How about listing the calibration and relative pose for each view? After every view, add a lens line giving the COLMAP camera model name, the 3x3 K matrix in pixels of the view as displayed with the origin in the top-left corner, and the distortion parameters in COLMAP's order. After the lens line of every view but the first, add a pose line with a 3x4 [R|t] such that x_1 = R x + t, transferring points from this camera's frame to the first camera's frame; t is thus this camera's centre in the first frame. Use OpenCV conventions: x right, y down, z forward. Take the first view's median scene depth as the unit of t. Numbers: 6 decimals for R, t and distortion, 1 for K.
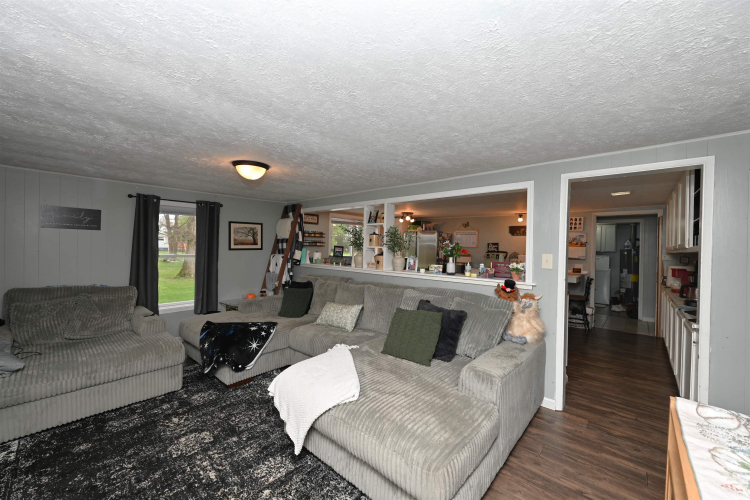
lens RADIAL K [[300.9, 0, 371.5], [0, 300.9, 248.6], [0, 0, 1]] dist [0.003256, 0.000181]
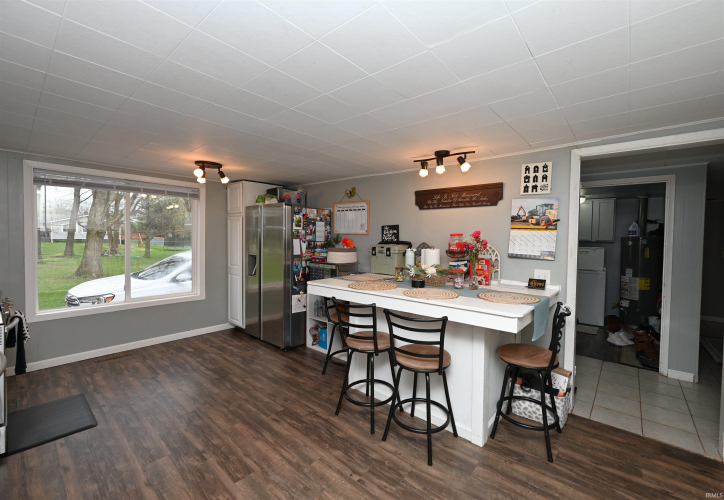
lens RADIAL K [[305.6, 0, 382.0], [0, 305.6, 246.7], [0, 0, 1]] dist [-0.002429, -0.000213]
pose [[0.998999, -0.005927, 0.044338, 0.380263], [0.004932, 0.999734, 0.022515, 0.006625], [-0.044460, -0.022274, 0.998763, 0.493114]]
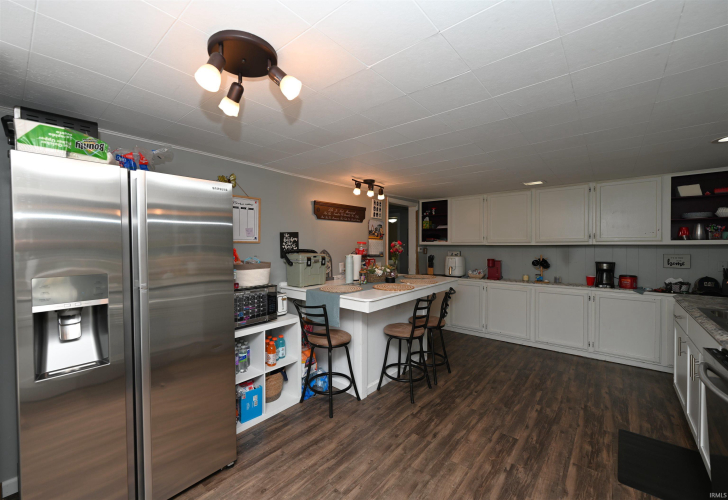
lens RADIAL K [[287.7, 0, 361.6], [0, 287.7, 248.2], [0, 0, 1]] dist [-0.008048, -0.000094]
pose [[-0.003952, -0.034475, 0.999398, -0.040062], [0.011558, 0.999337, 0.034519, -0.008413], [-0.999925, 0.011688, -0.003551, 0.924464]]
